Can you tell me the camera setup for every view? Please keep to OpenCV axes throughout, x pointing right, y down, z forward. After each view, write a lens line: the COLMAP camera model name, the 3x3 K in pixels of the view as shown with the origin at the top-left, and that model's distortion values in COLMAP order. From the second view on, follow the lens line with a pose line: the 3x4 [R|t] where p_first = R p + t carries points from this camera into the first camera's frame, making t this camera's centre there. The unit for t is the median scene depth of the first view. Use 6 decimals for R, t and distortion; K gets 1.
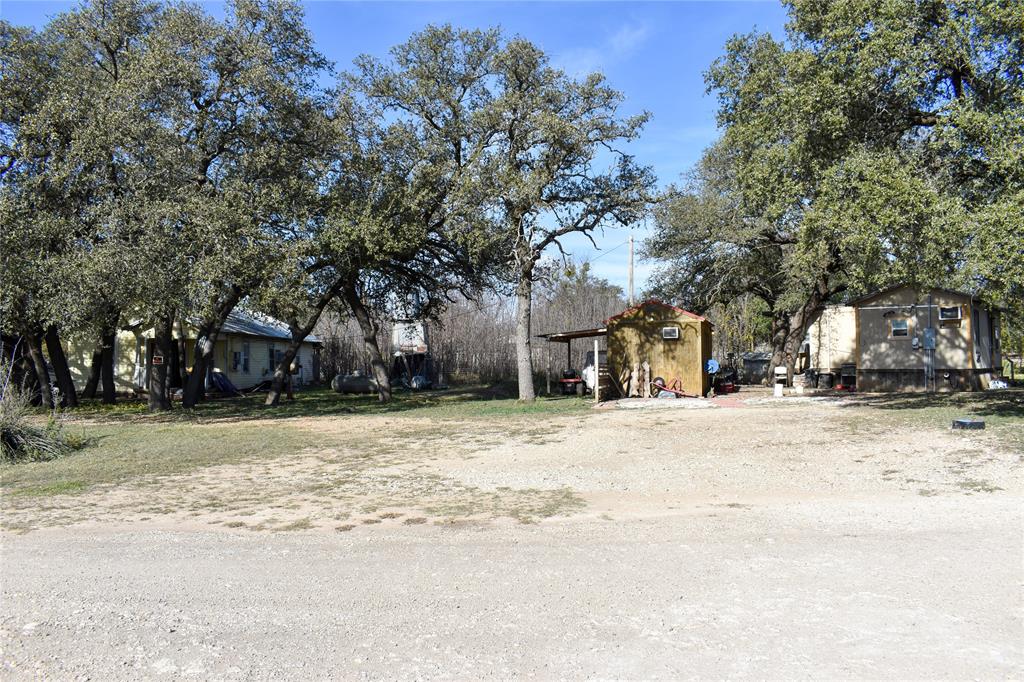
lens RADIAL K [[807.2, 0, 511.9], [0, 807.2, 339.3], [0, 0, 1]] dist [-0.092183, 0.027555]
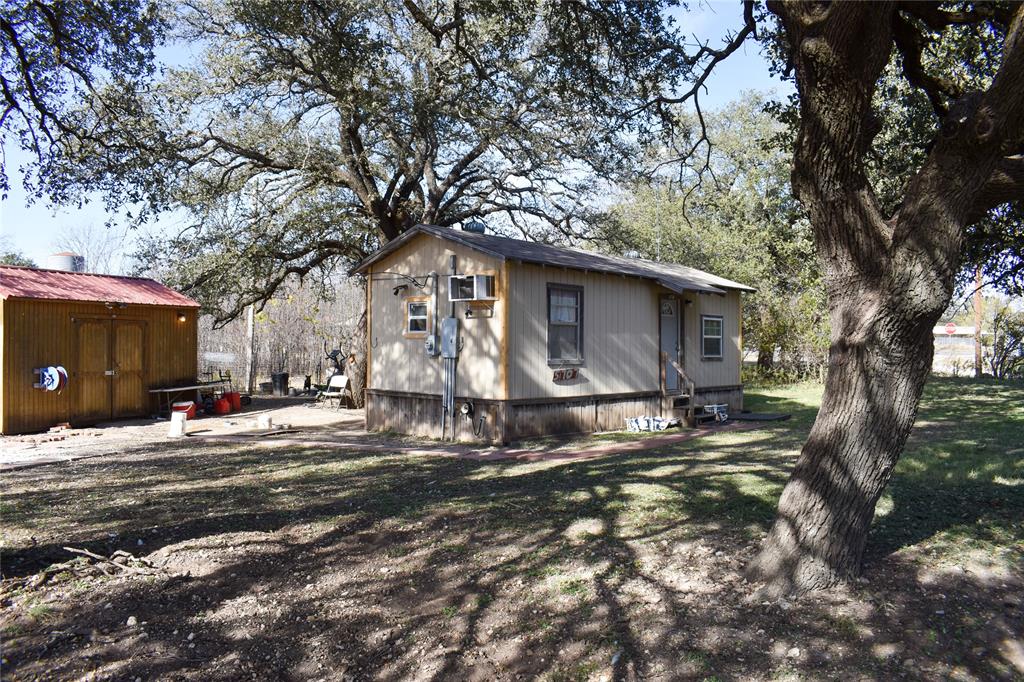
lens RADIAL K [[807.2, 0, 512.8], [0, 807.2, 341.9], [0, 0, 1]] dist [-0.092183, 0.027555]
pose [[0.996616, 0.019039, -0.079964, 0.592848], [-0.016826, 0.999459, 0.028258, -0.012993], [0.080459, -0.026817, 0.996397, 0.451573]]
